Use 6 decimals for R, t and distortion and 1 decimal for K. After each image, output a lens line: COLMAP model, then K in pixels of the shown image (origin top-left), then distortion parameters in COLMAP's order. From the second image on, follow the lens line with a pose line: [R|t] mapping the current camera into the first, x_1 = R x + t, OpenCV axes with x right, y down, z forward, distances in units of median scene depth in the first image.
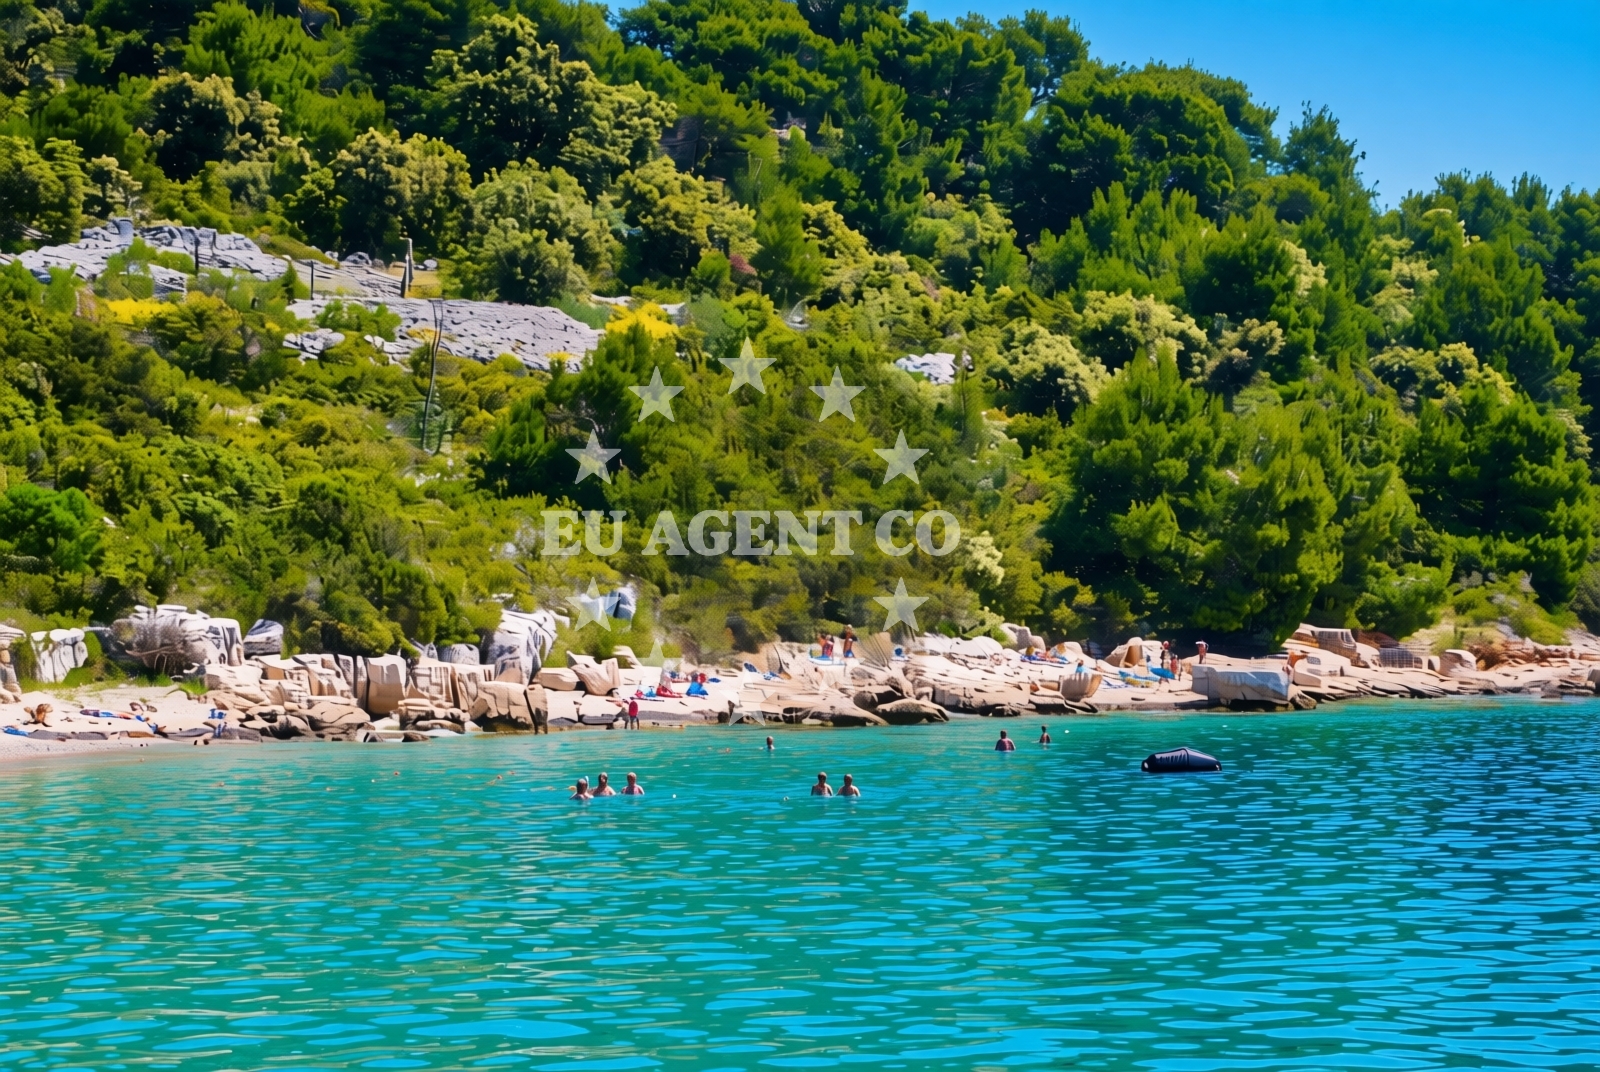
lens RADIAL K [[1162.4, 0, 800.0], [0, 1162.4, 536.0], [0, 0, 1]] dist [-0.000752, 0.000001]
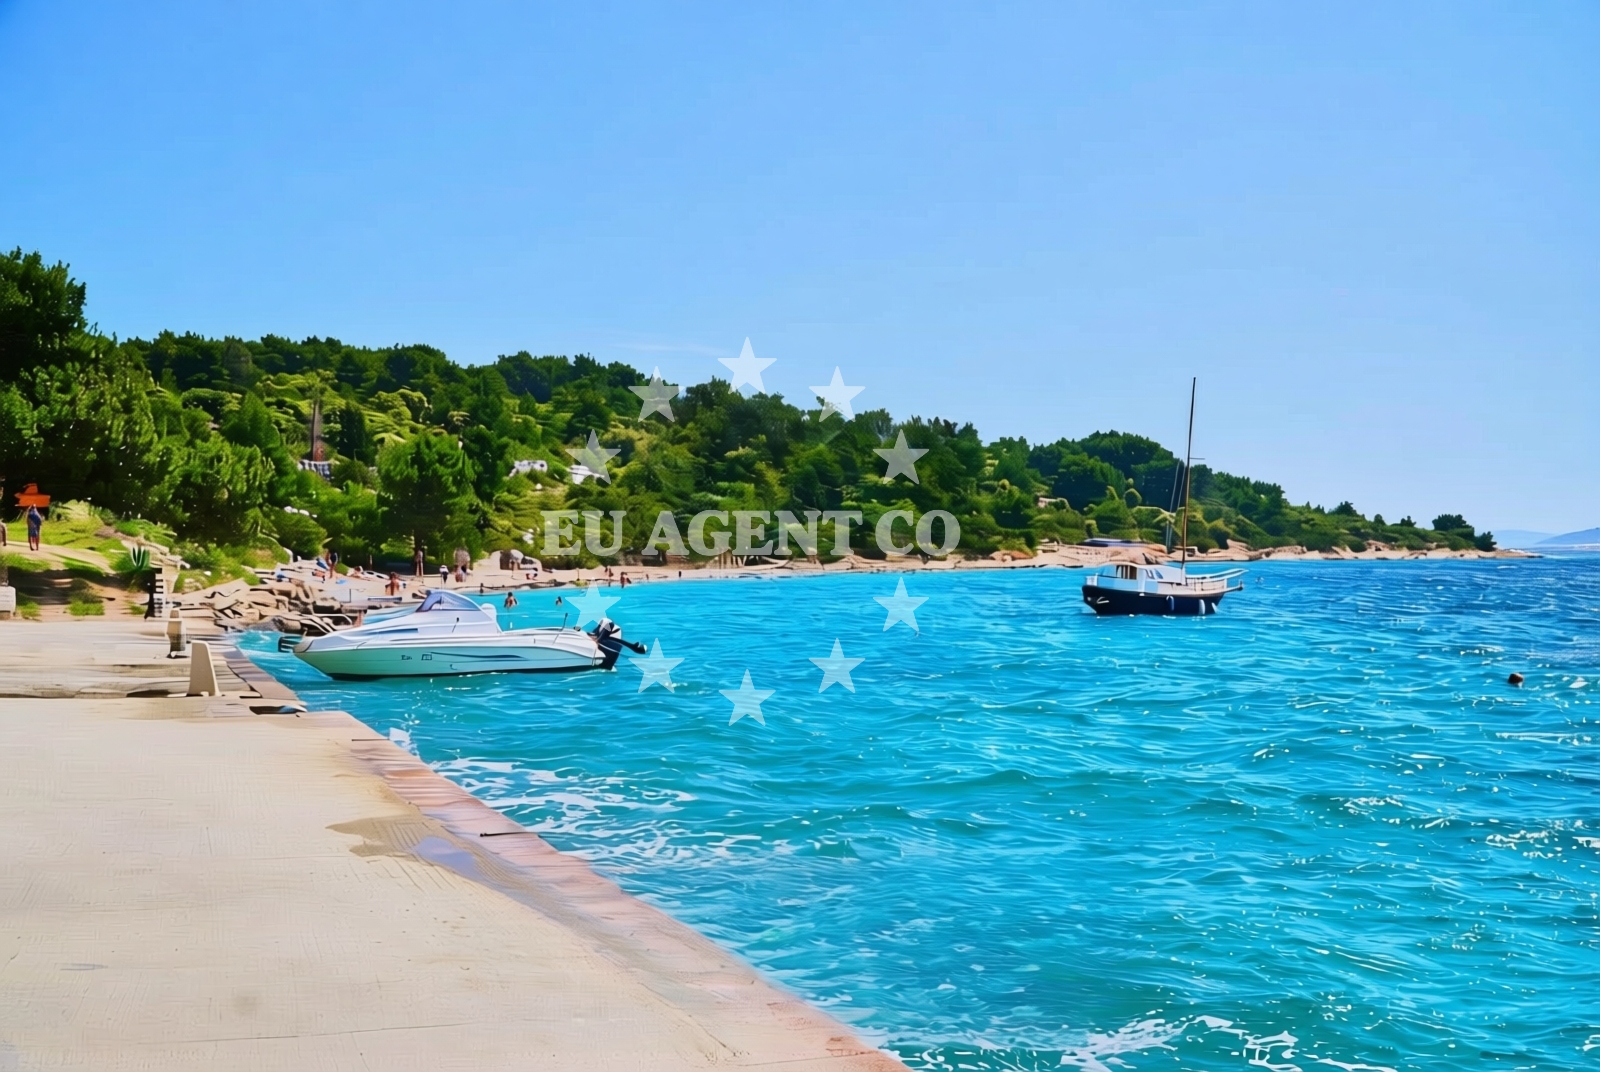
lens RADIAL K [[1162.4, 0, 800.0], [0, 1162.4, 536.0], [0, 0, 1]] dist [-0.000752, 0.000001]
pose [[0.999984, 0.004570, 0.003448, -0.143922], [-0.004566, 0.999989, -0.001172, 0.035269], [-0.003454, 0.001156, 0.999993, -2.932765]]
